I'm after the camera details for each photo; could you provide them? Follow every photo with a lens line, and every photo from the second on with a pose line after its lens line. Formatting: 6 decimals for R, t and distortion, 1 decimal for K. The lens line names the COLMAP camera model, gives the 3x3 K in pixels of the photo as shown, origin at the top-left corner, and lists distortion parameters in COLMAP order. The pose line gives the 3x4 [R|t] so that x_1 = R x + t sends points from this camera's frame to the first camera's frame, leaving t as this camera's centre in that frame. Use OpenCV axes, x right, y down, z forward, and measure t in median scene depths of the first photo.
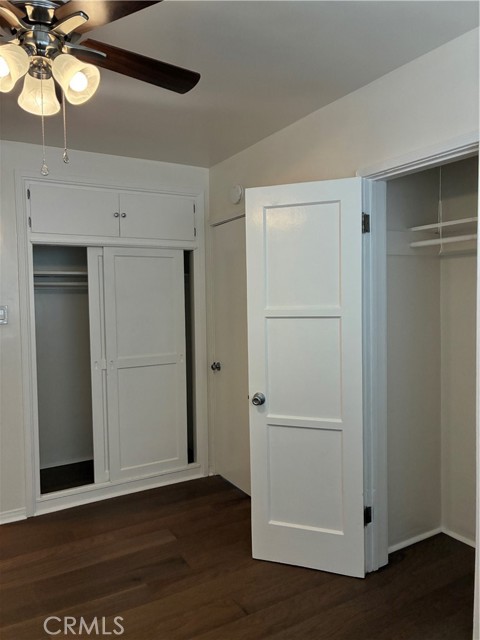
lens RADIAL K [[488.1, 0, 240.0], [0, 488.1, 320.0], [0, 0, 1]] dist [0.060336, -0.083807]
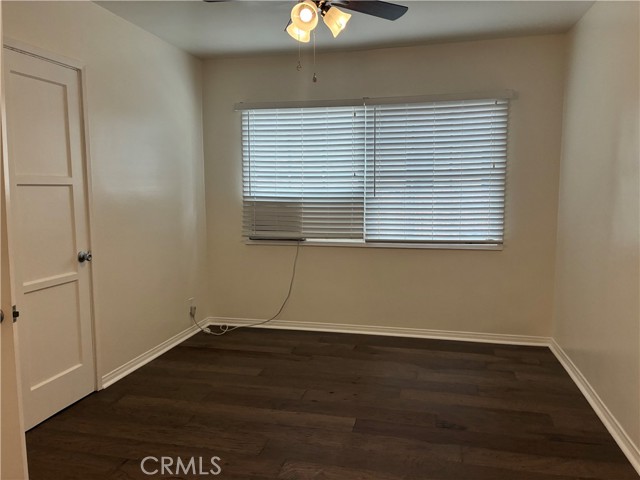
lens RADIAL K [[488.1, 0, 320.0], [0, 488.1, 240.0], [0, 0, 1]] dist [0.060336, -0.083807]
pose [[-0.712738, -0.054085, 0.699342, -1.011244], [0.045961, 0.991279, 0.123505, 0.005131], [-0.699922, 0.120169, -0.704037, 1.398932]]
